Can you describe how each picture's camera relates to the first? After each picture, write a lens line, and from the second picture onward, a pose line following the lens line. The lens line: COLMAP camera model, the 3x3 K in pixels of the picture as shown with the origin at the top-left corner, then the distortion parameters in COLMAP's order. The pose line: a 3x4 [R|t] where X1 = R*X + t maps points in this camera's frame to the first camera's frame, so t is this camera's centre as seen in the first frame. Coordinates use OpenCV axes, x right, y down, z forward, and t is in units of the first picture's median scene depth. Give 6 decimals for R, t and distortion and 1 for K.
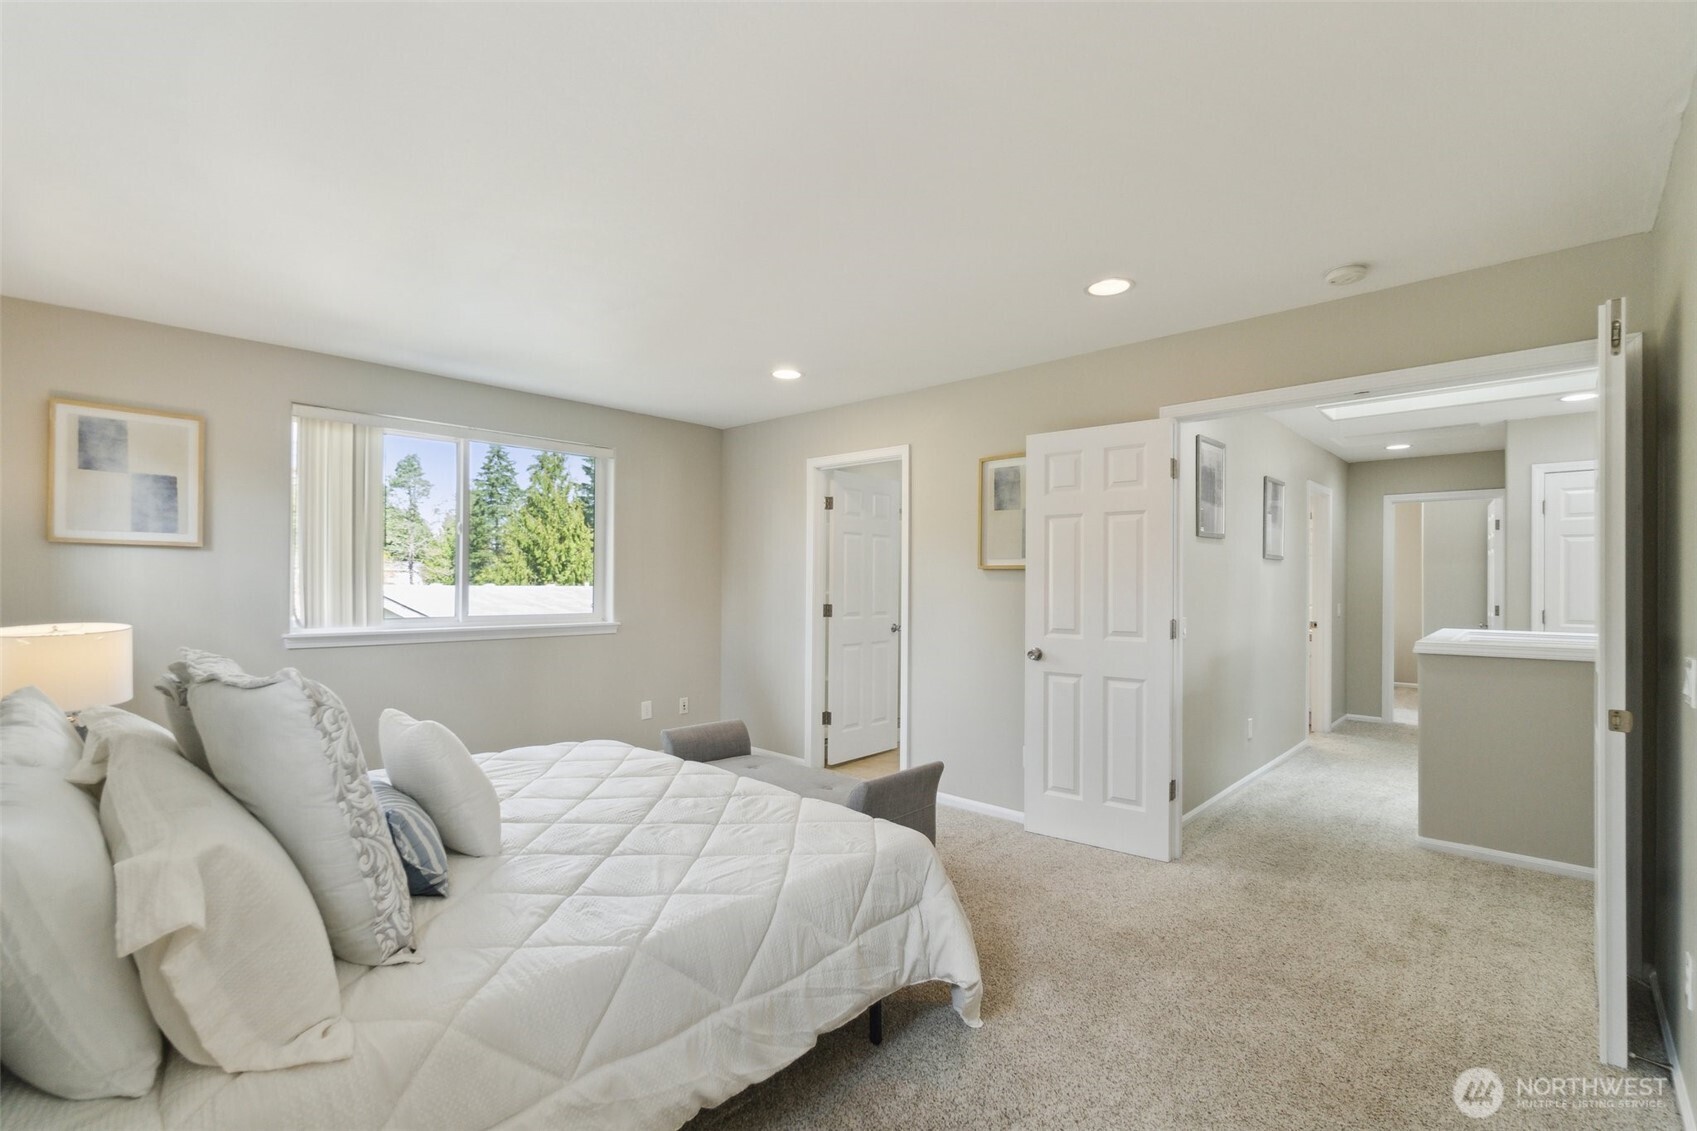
lens RADIAL K [[750.9, 0, 835.9], [0, 750.9, 583.0], [0, 0, 1]] dist [-0.000252, -0.000024]
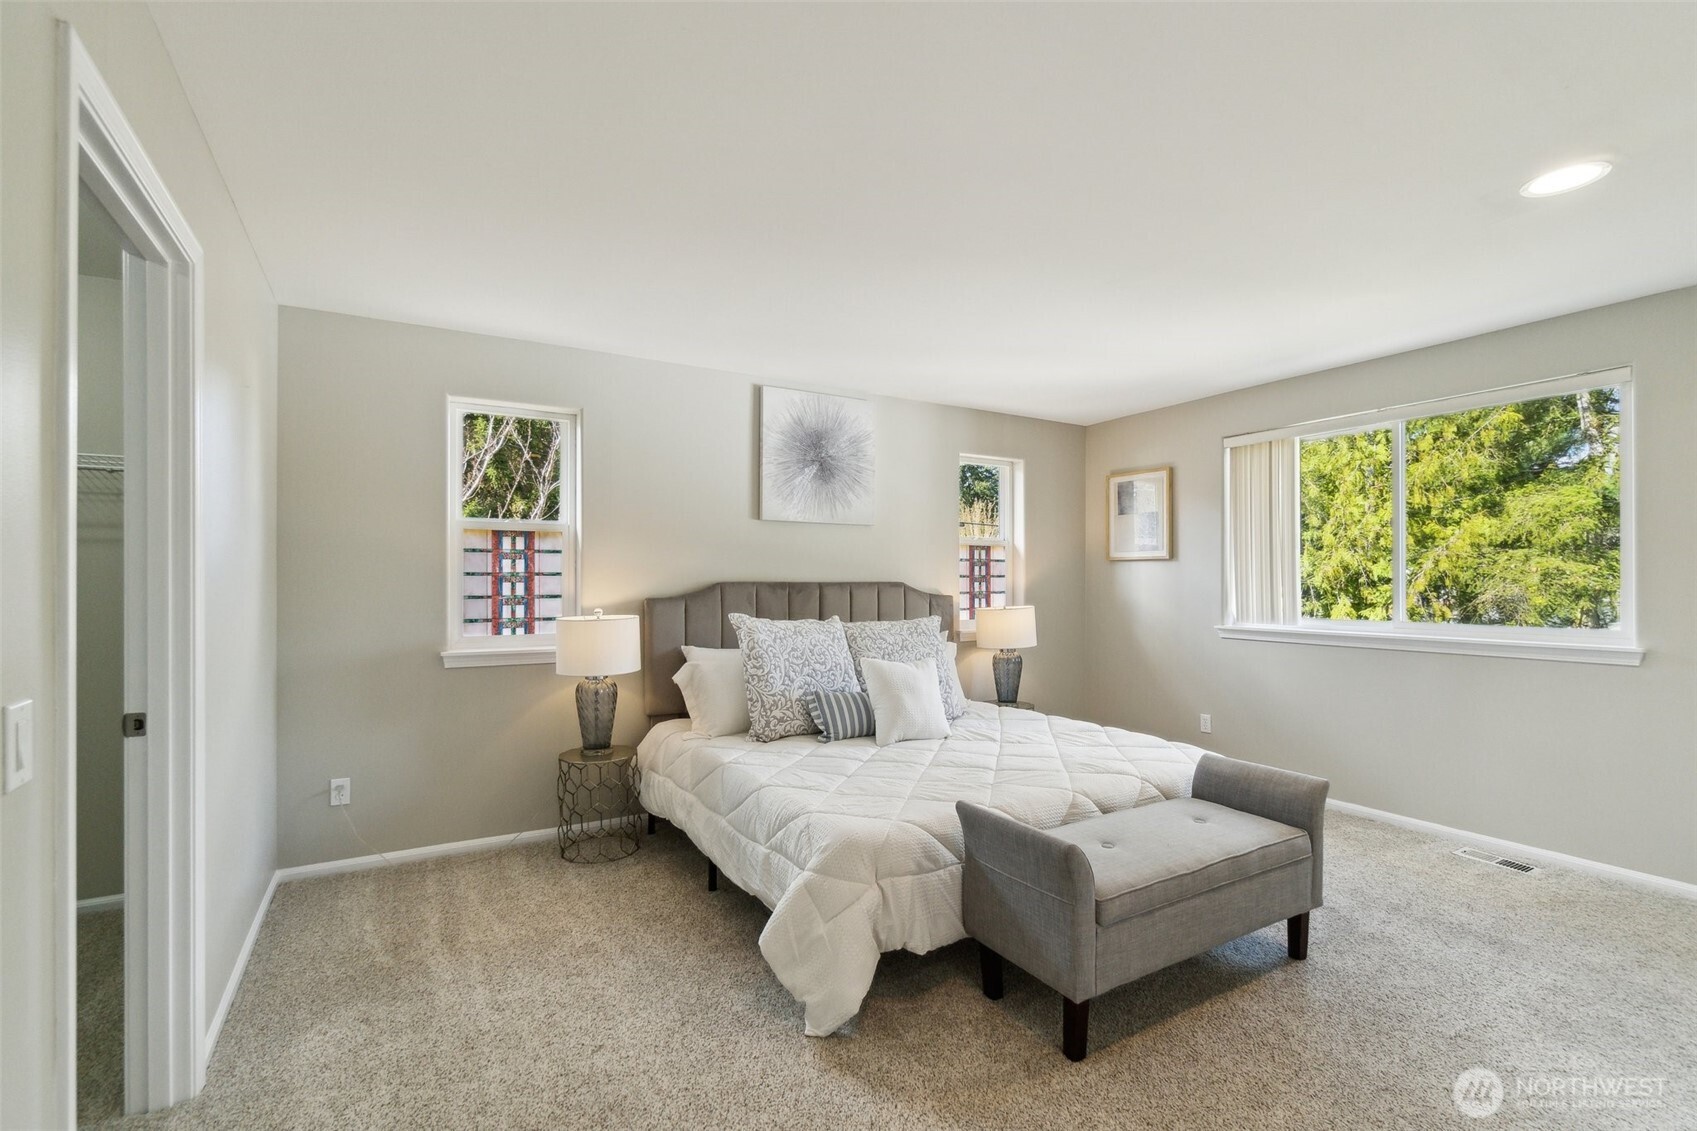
lens RADIAL K [[750.9, 0, 835.9], [0, 750.9, 583.0], [0, 0, 1]] dist [-0.000252, -0.000024]
pose [[-0.273192, -0.008042, -0.961926, 0.680711], [-0.001084, 0.999967, -0.008052, 0.008613], [0.961959, -0.001157, -0.273192, 0.790403]]
